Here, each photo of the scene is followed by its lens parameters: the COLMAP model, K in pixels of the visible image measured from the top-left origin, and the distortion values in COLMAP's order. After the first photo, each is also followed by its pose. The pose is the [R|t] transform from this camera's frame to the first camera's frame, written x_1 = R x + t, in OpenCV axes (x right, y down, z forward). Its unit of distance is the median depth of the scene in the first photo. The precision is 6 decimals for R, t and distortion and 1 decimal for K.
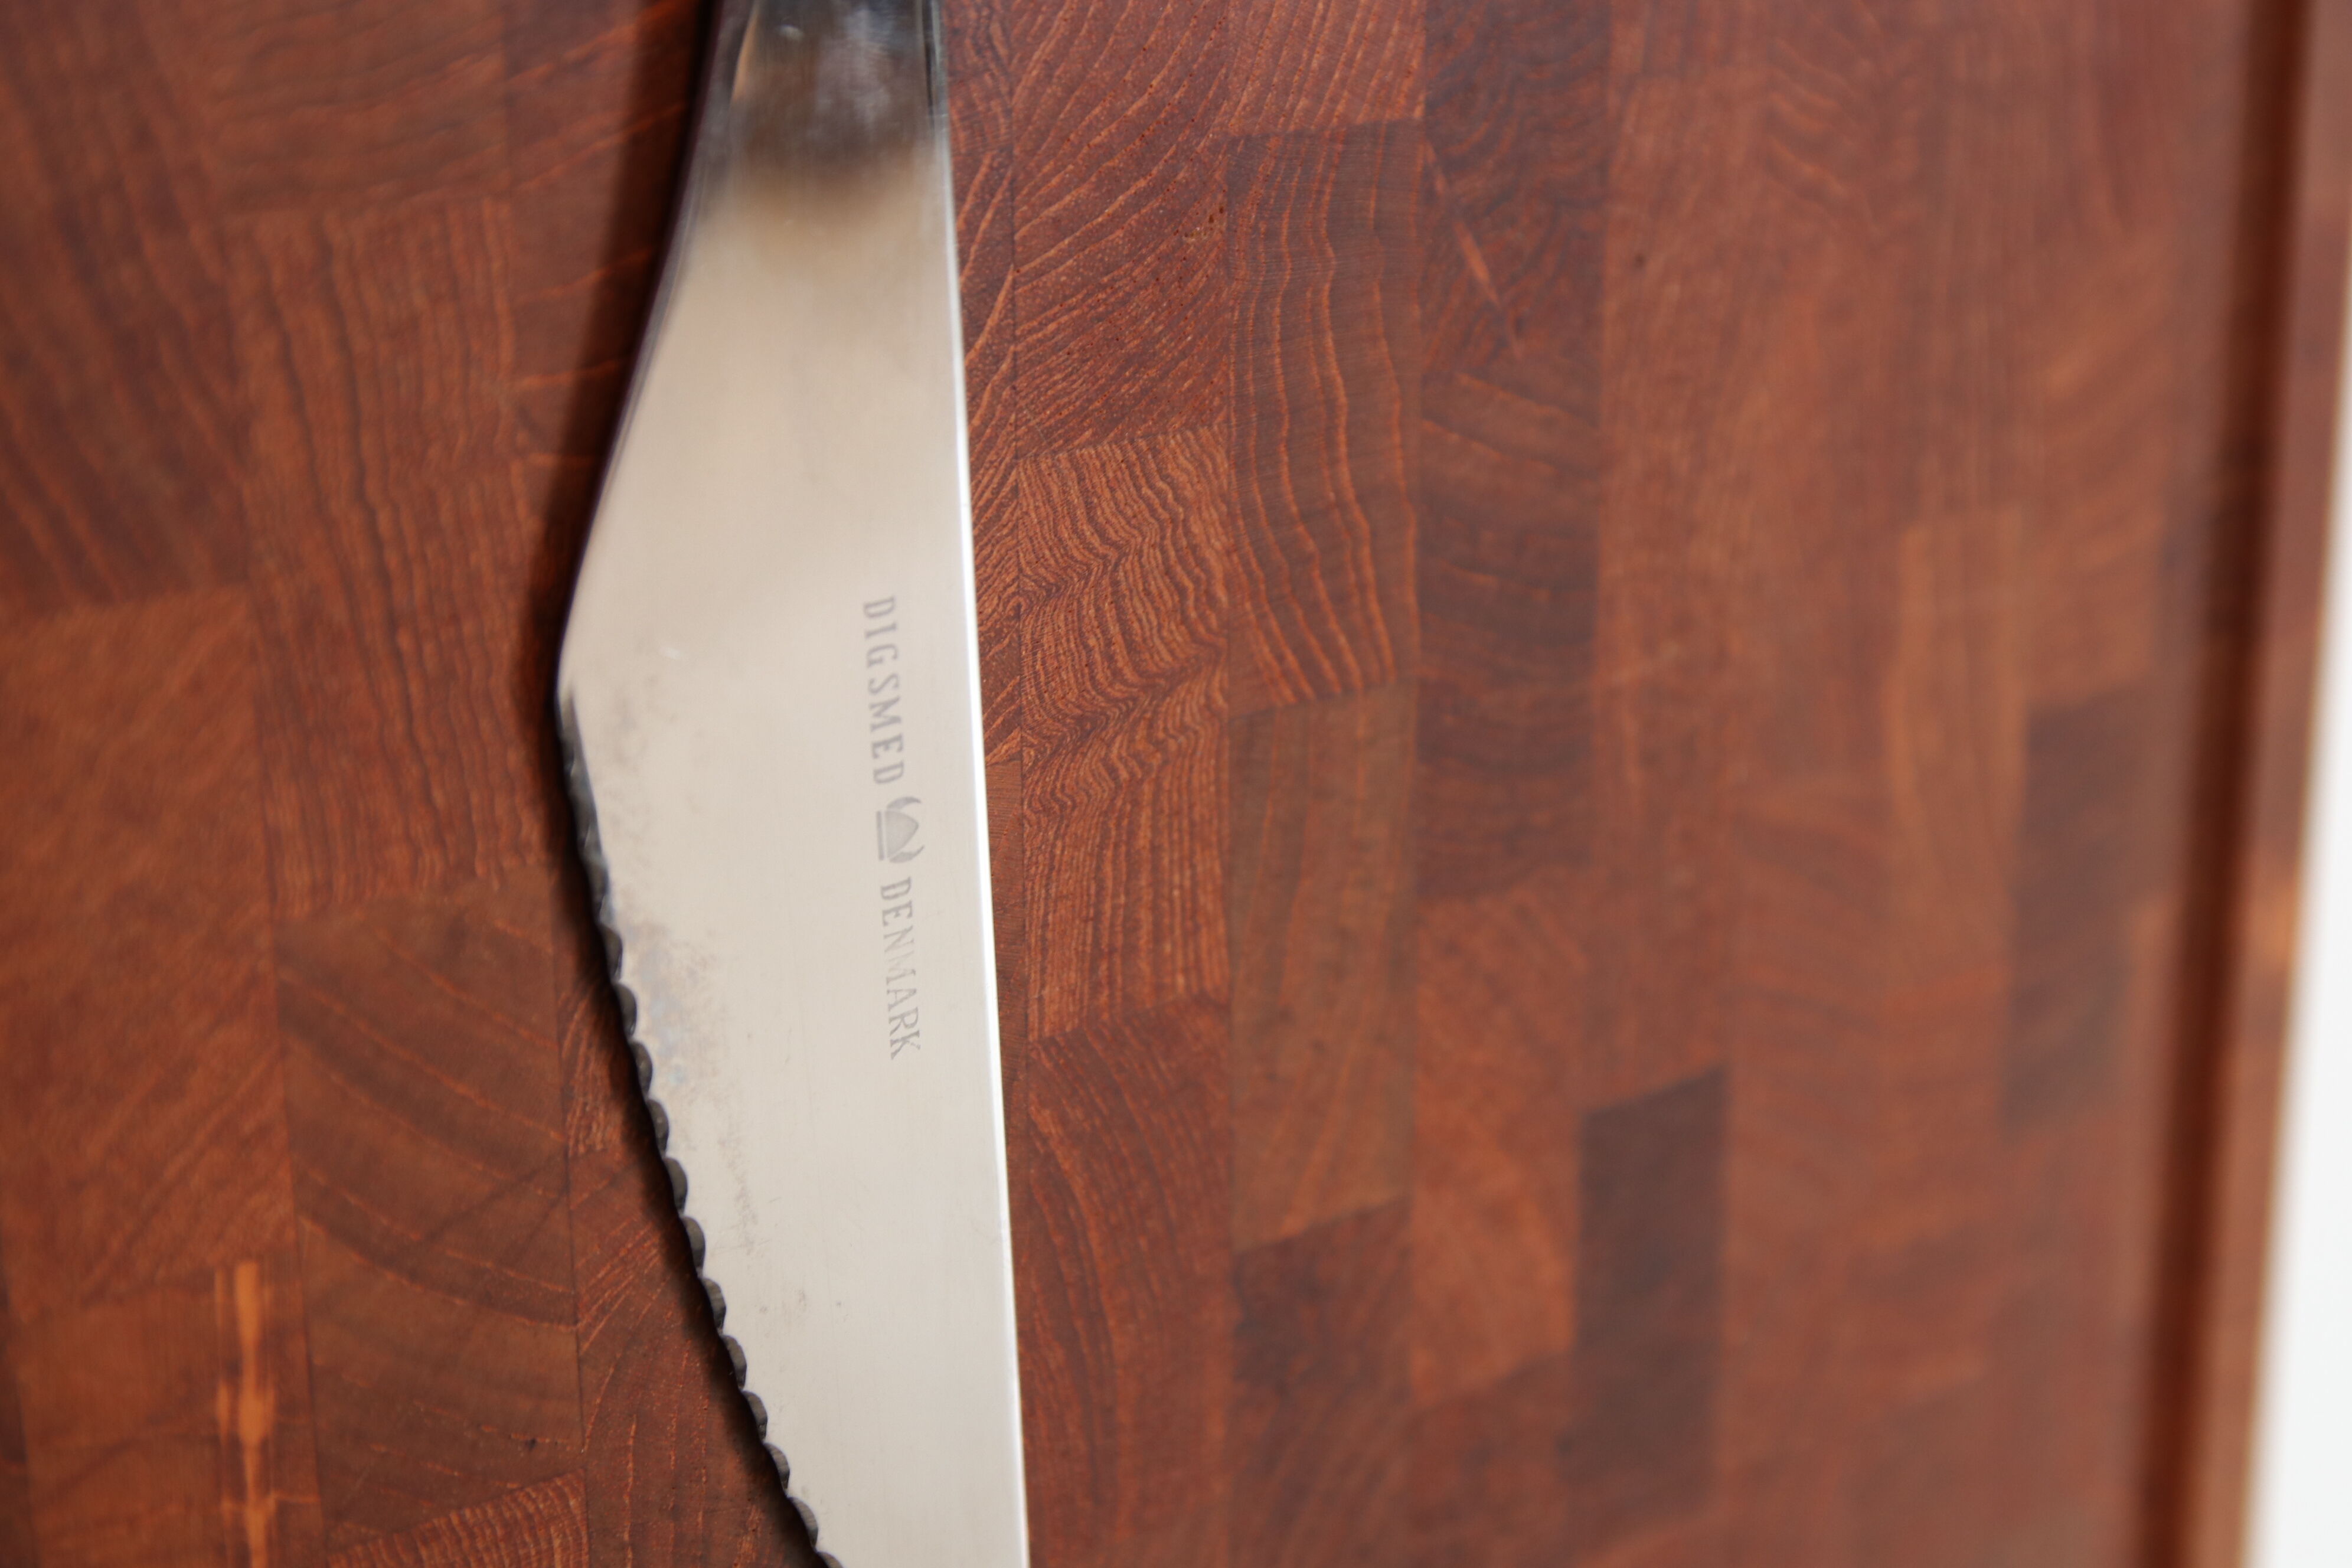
lens RADIAL K [[3859.2, 0, 1176.0], [0, 3859.2, 784.0], [0, 0, 1]] dist [0.035105, -1.154166]
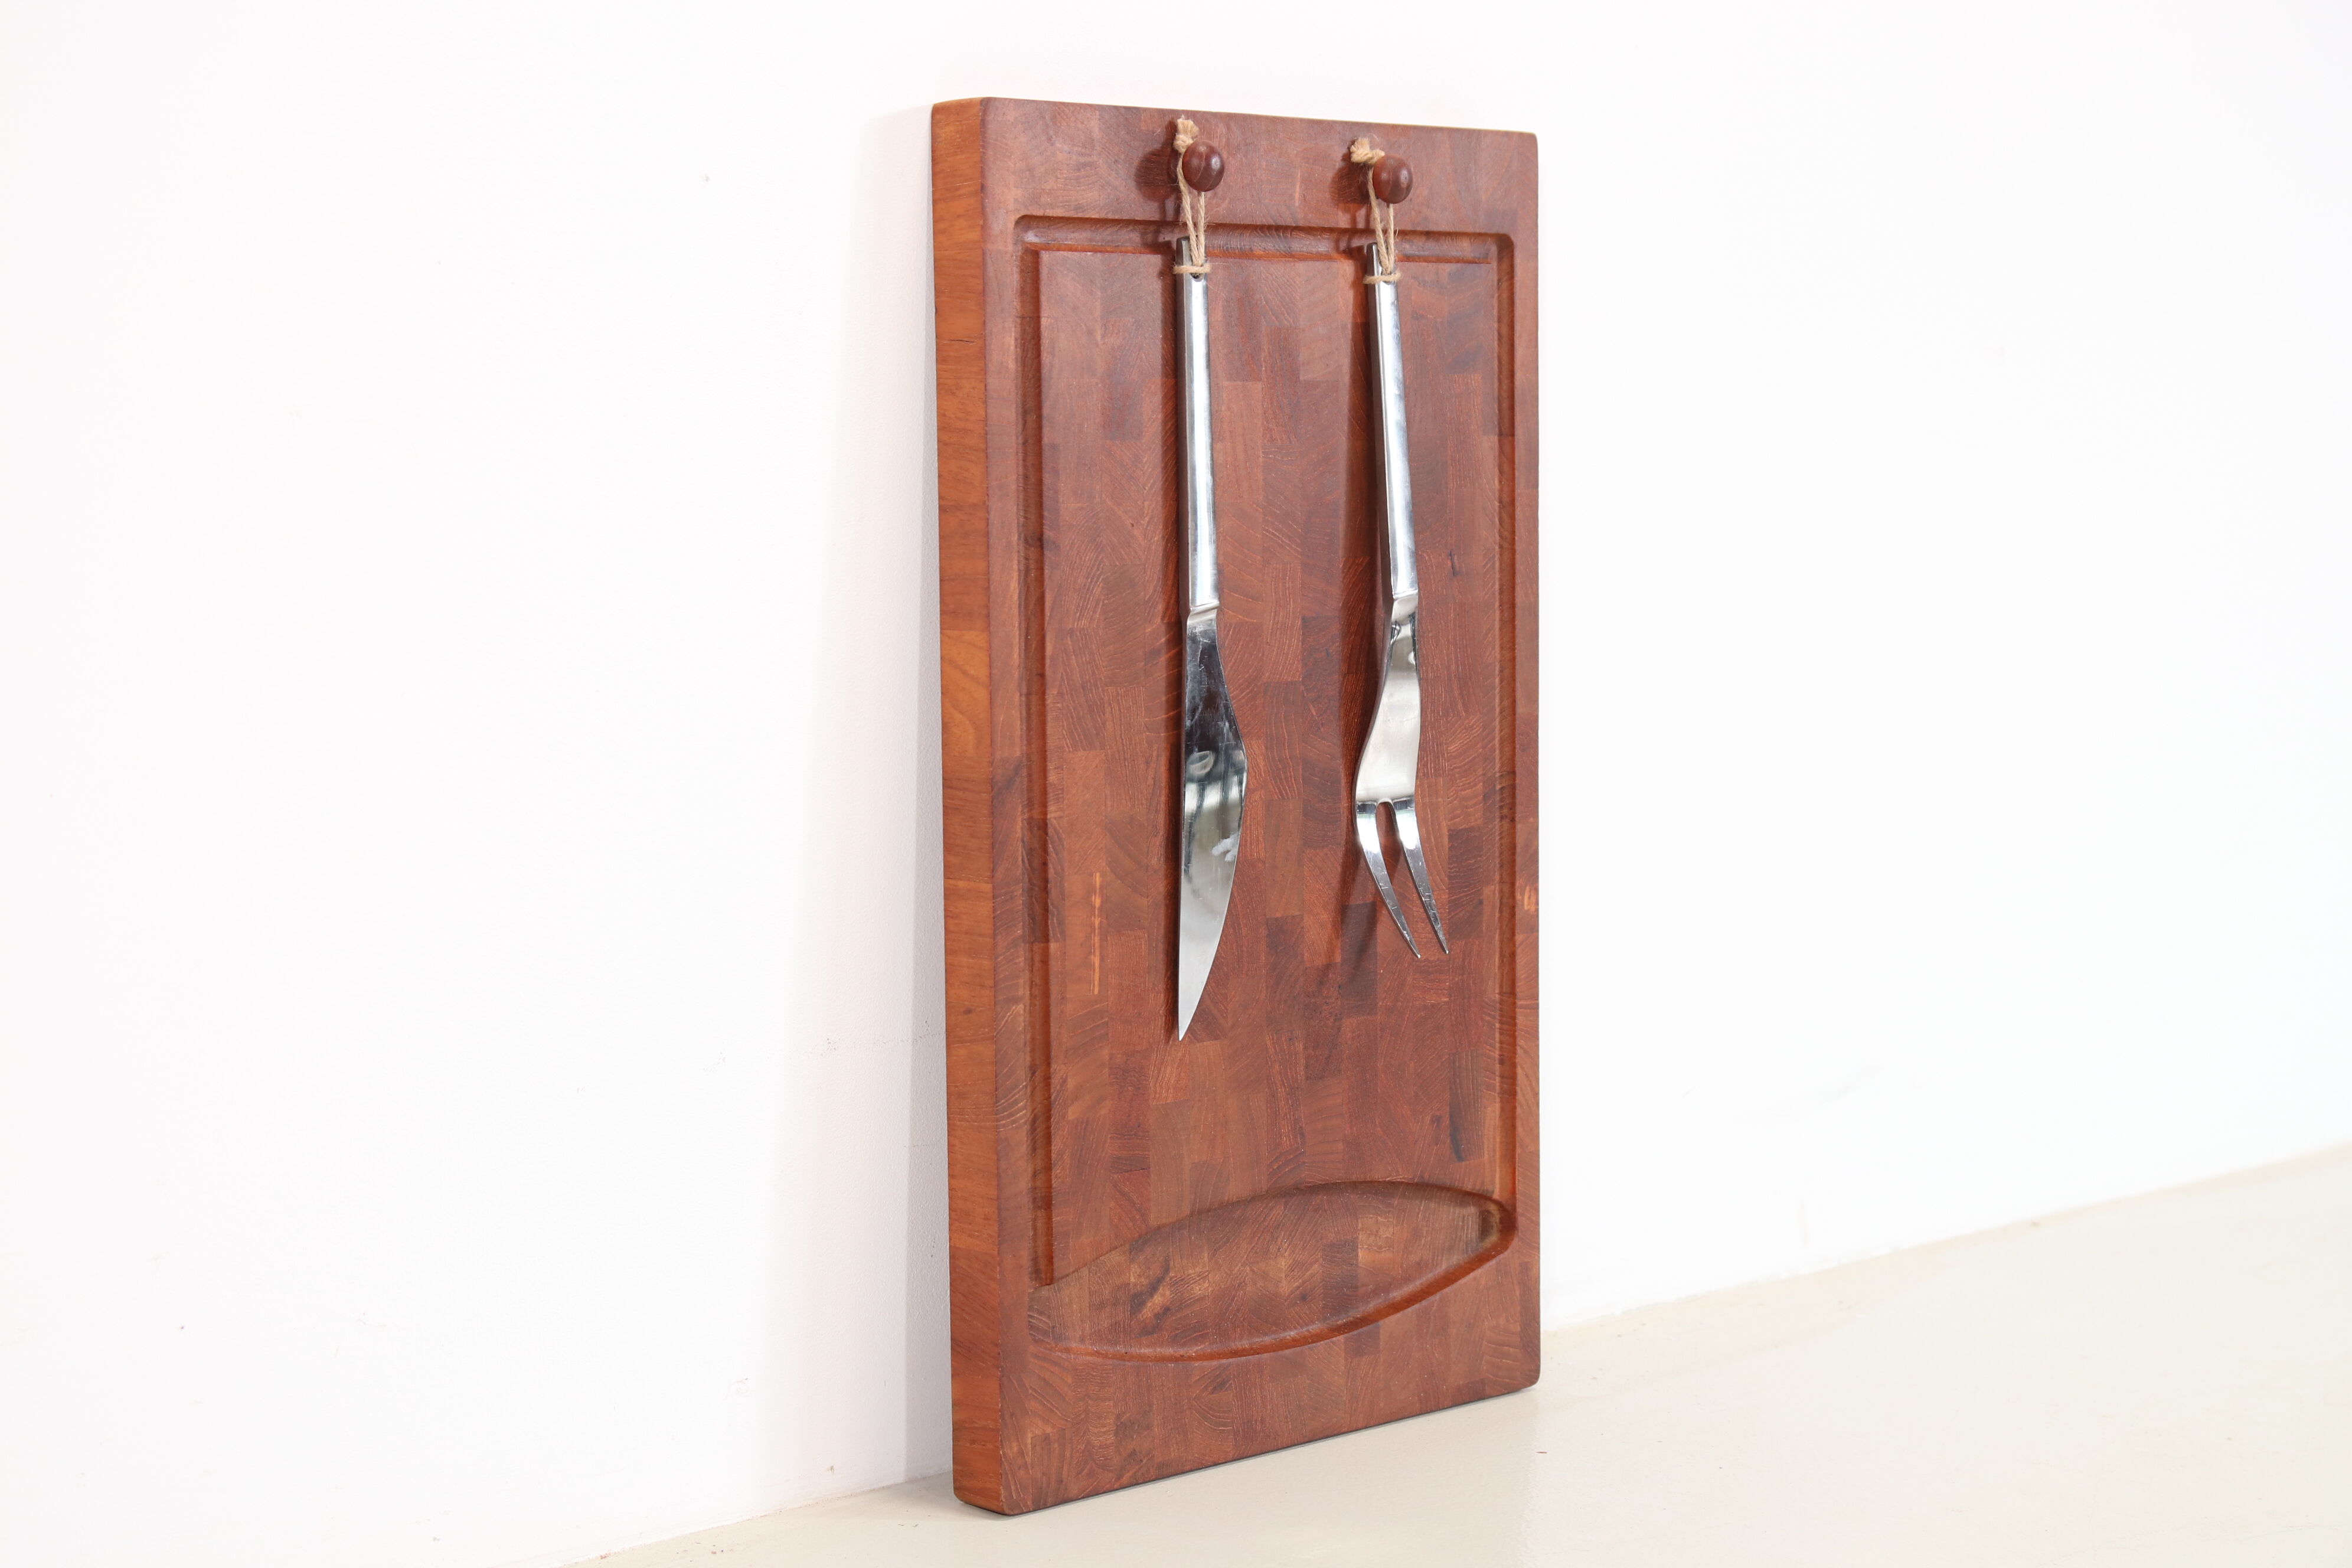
lens RADIAL K [[3859.2, 0, 1176.0], [0, 3859.2, 784.0], [0, 0, 1]] dist [0.035105, -1.154166]
pose [[0.999206, -0.006611, 0.039287, -0.289118], [0.014247, 0.980214, -0.197426, 0.922133], [-0.037205, 0.197829, 0.979530, -3.772447]]
